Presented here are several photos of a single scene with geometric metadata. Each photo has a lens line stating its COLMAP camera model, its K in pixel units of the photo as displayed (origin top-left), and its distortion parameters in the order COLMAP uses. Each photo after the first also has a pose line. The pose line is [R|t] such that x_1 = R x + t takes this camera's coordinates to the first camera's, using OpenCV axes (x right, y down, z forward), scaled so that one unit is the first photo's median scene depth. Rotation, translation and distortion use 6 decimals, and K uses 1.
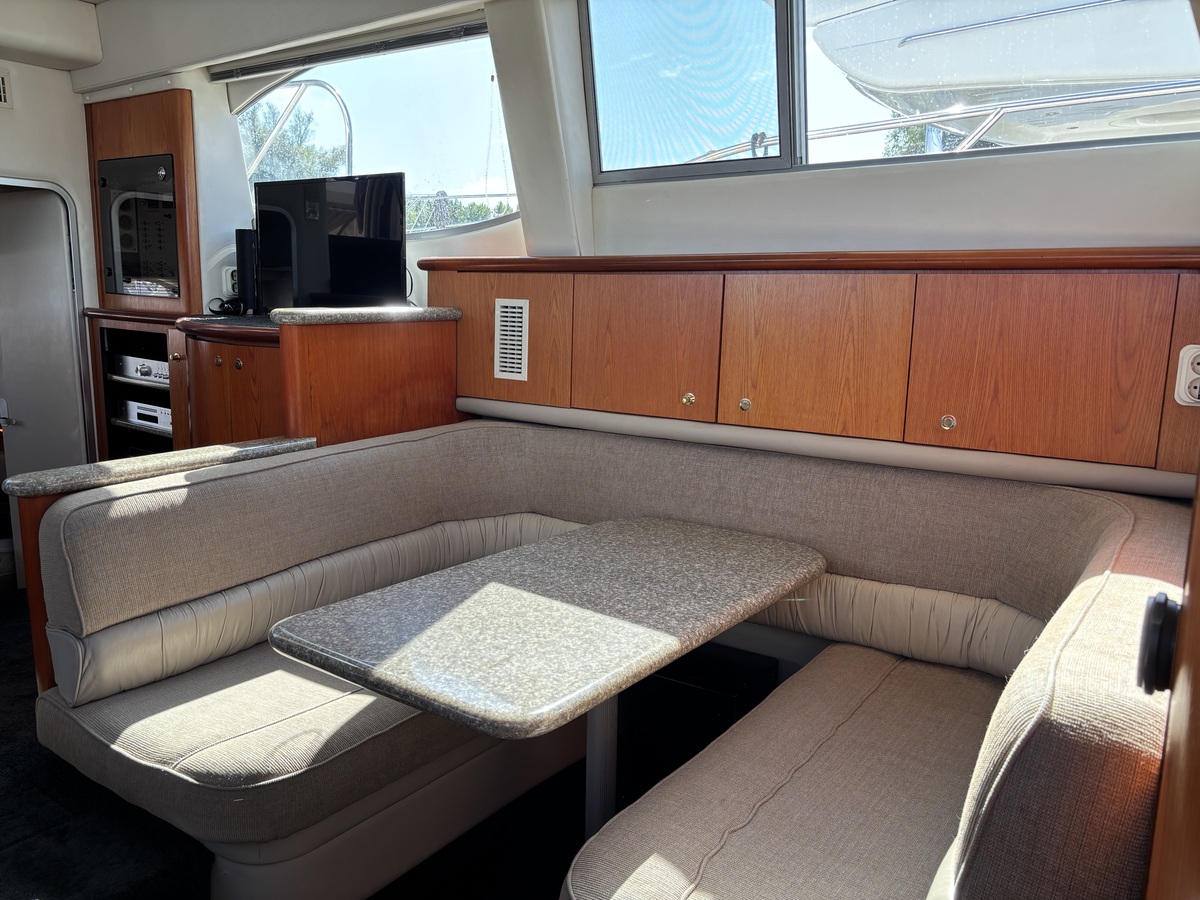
lens RADIAL K [[912.9, 0, 600.0], [0, 912.9, 450.0], [0, 0, 1]] dist [0.057254, -0.053513]
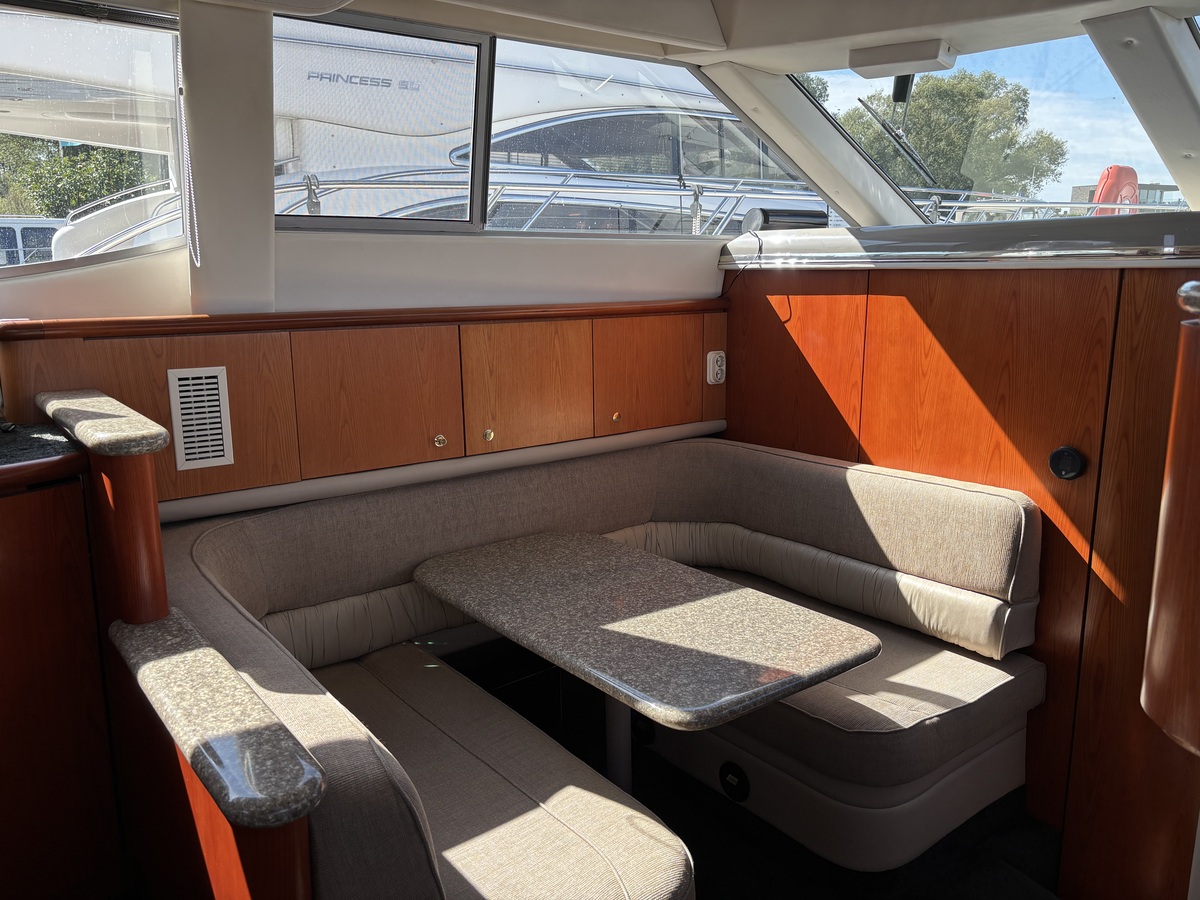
lens RADIAL K [[910.5, 0, 603.7], [0, 910.5, 457.4], [0, 0, 1]] dist [0.007150, 0.010366]
pose [[0.271809, -0.215856, 0.937830, -0.786837], [0.163972, 0.970658, 0.175888, -0.177439], [-0.948279, 0.105970, 0.299228, 0.453375]]
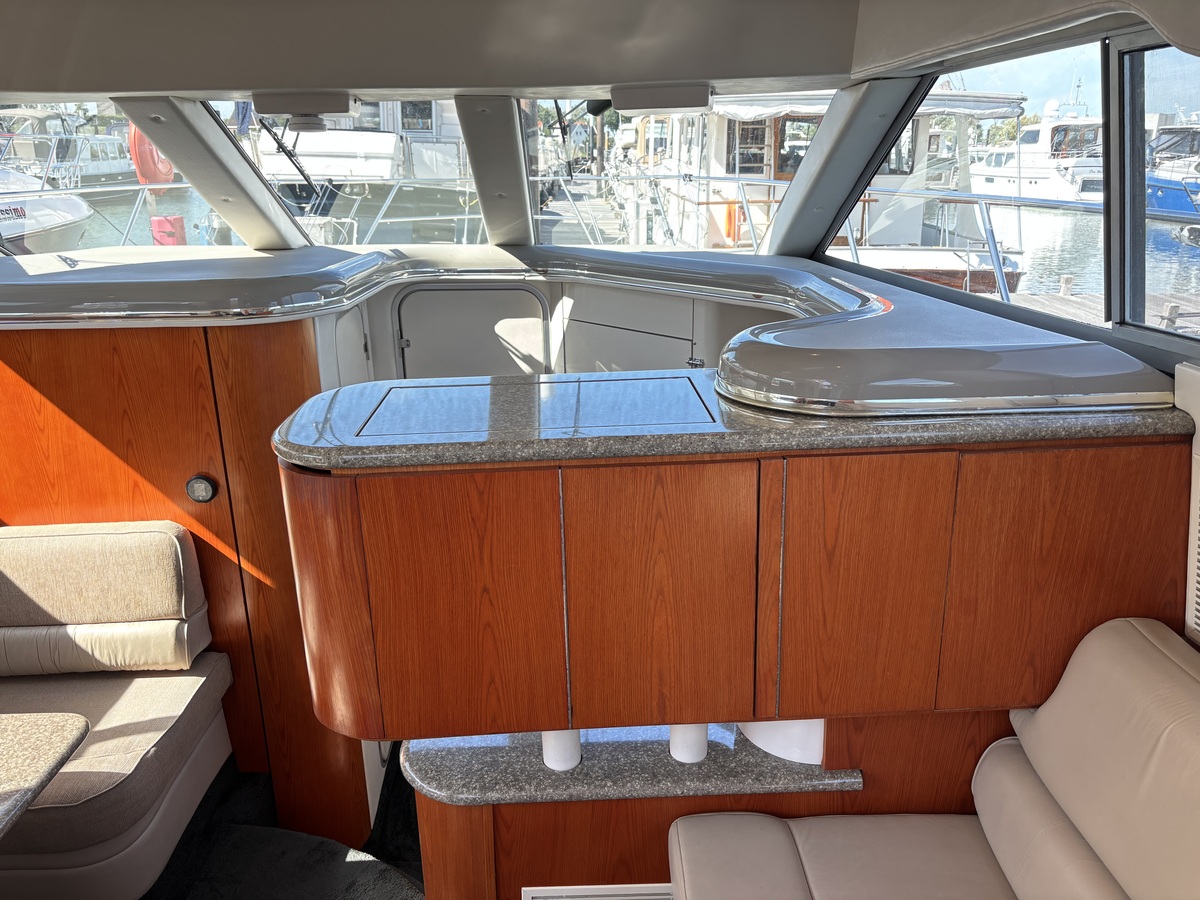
lens RADIAL K [[912.9, 0, 600.0], [0, 912.9, 450.0], [0, 0, 1]] dist [0.057254, -0.053513]
pose [[-0.610684, -0.245632, 0.752815, -0.889313], [0.134022, 0.904900, 0.403973, -0.352062], [-0.780451, 0.347594, -0.519688, 0.467726]]
